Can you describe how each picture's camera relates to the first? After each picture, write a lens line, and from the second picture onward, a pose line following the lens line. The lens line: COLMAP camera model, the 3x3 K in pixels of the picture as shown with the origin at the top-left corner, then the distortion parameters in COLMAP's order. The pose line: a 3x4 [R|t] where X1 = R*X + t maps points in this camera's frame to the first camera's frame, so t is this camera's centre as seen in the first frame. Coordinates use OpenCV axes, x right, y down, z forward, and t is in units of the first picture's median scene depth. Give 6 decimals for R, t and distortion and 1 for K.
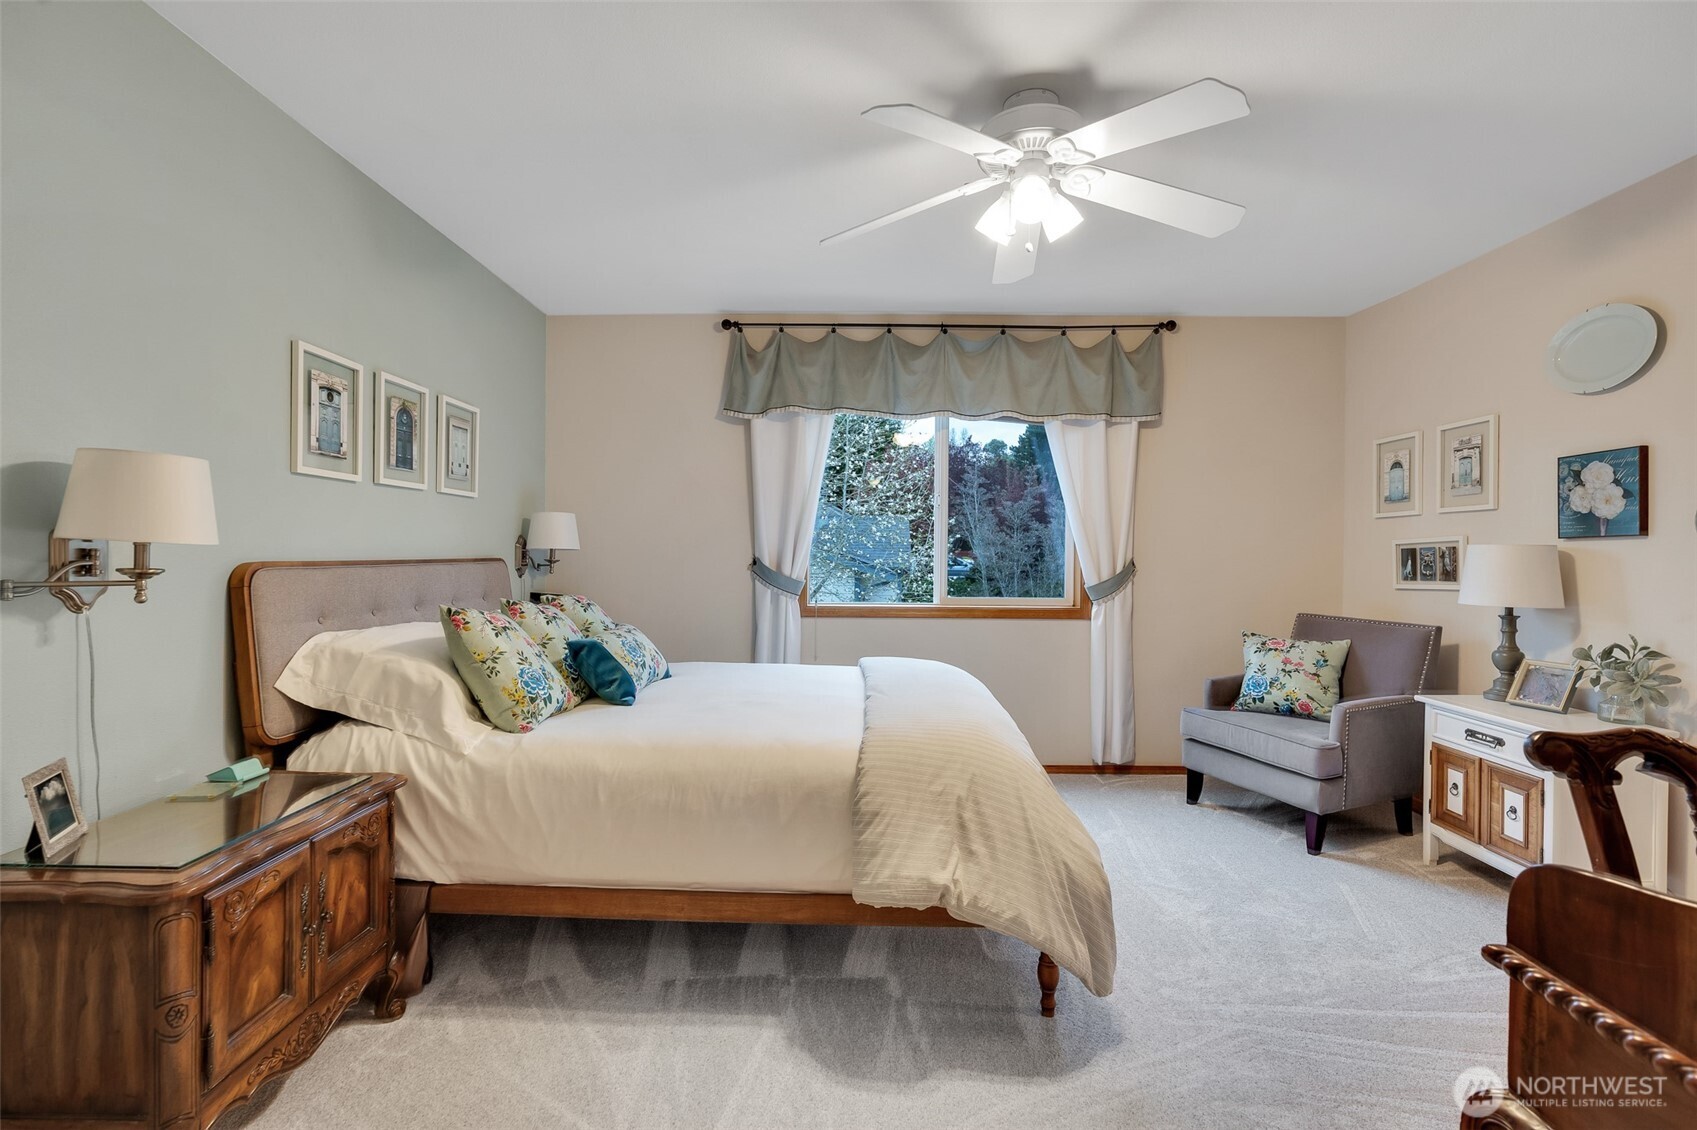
lens RADIAL K [[782.7, 0, 848.5], [0, 782.7, 565.0], [0, 0, 1]] dist [-0.001161, 0.000738]
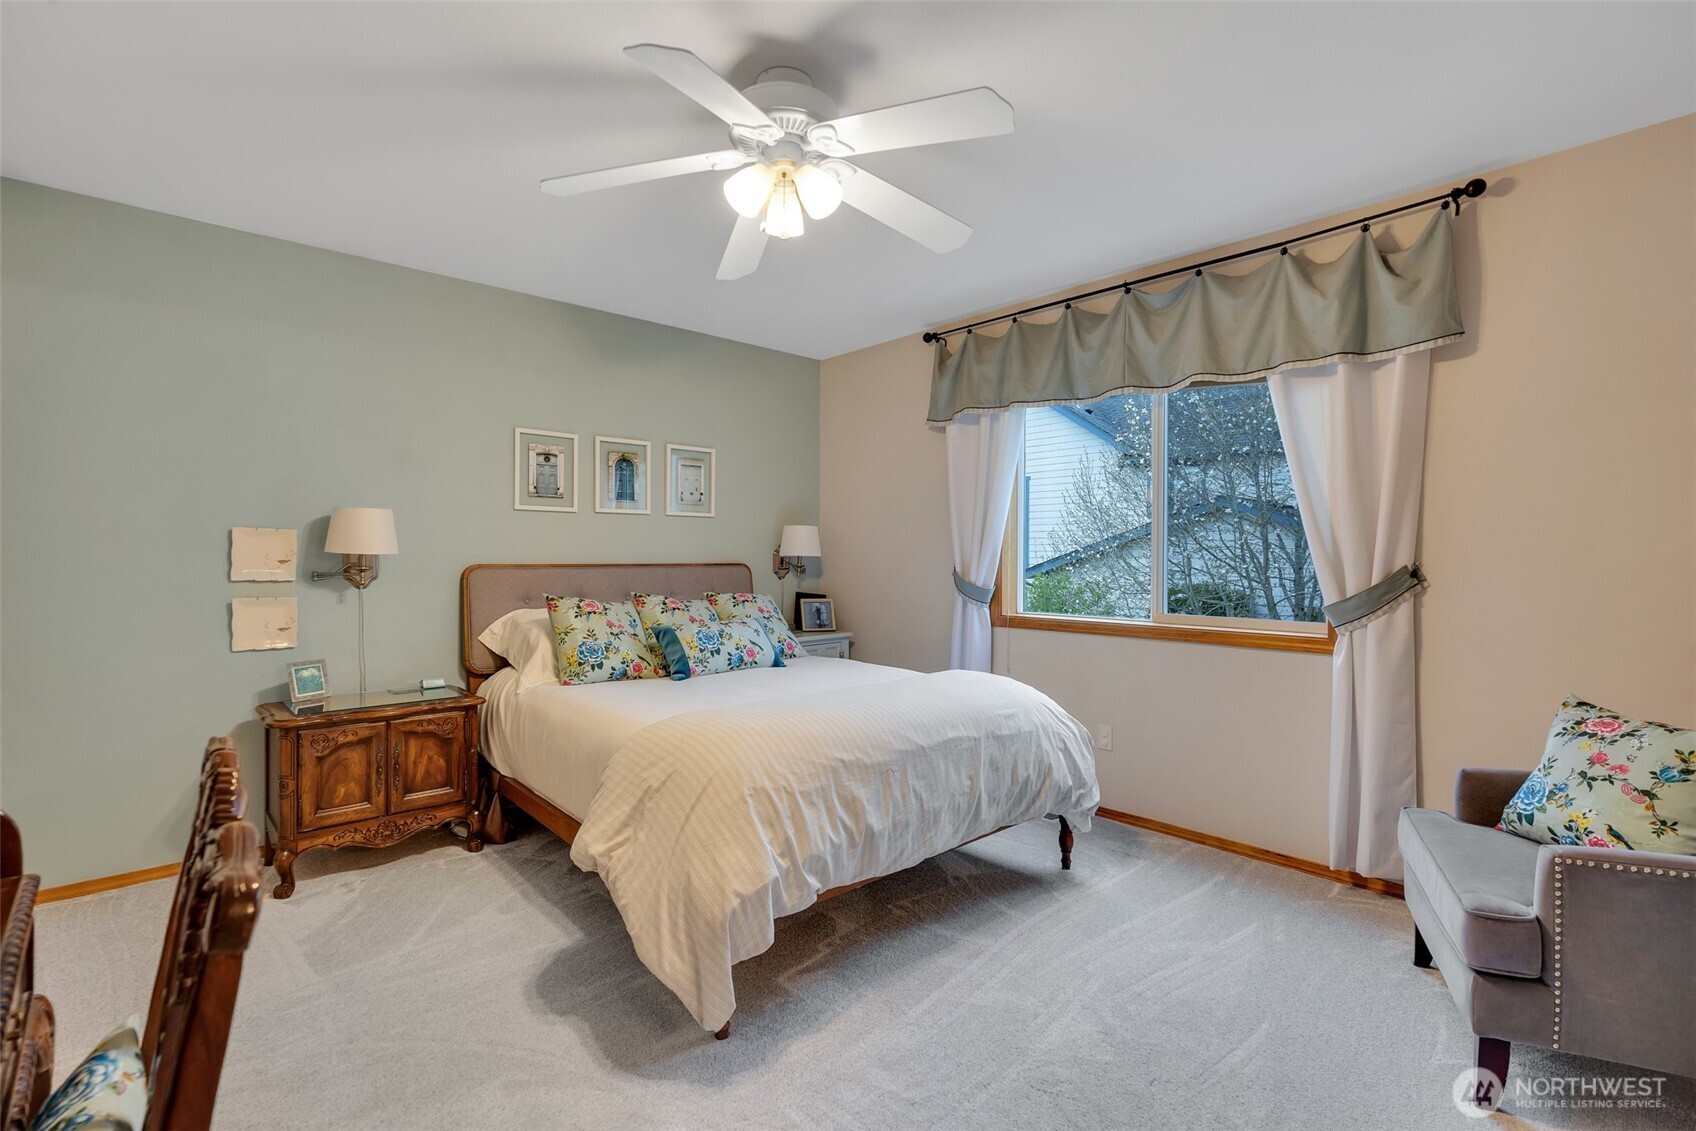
lens RADIAL K [[782.2, 0, 848.0], [0, 782.2, 565.5], [0, 0, 1]] dist [-0.001161, 0.000738]
pose [[0.680980, 0.004882, -0.732286, 0.781767], [-0.011367, 0.999928, -0.003905, -0.002734], [0.732214, 0.010983, 0.680986, 0.332247]]
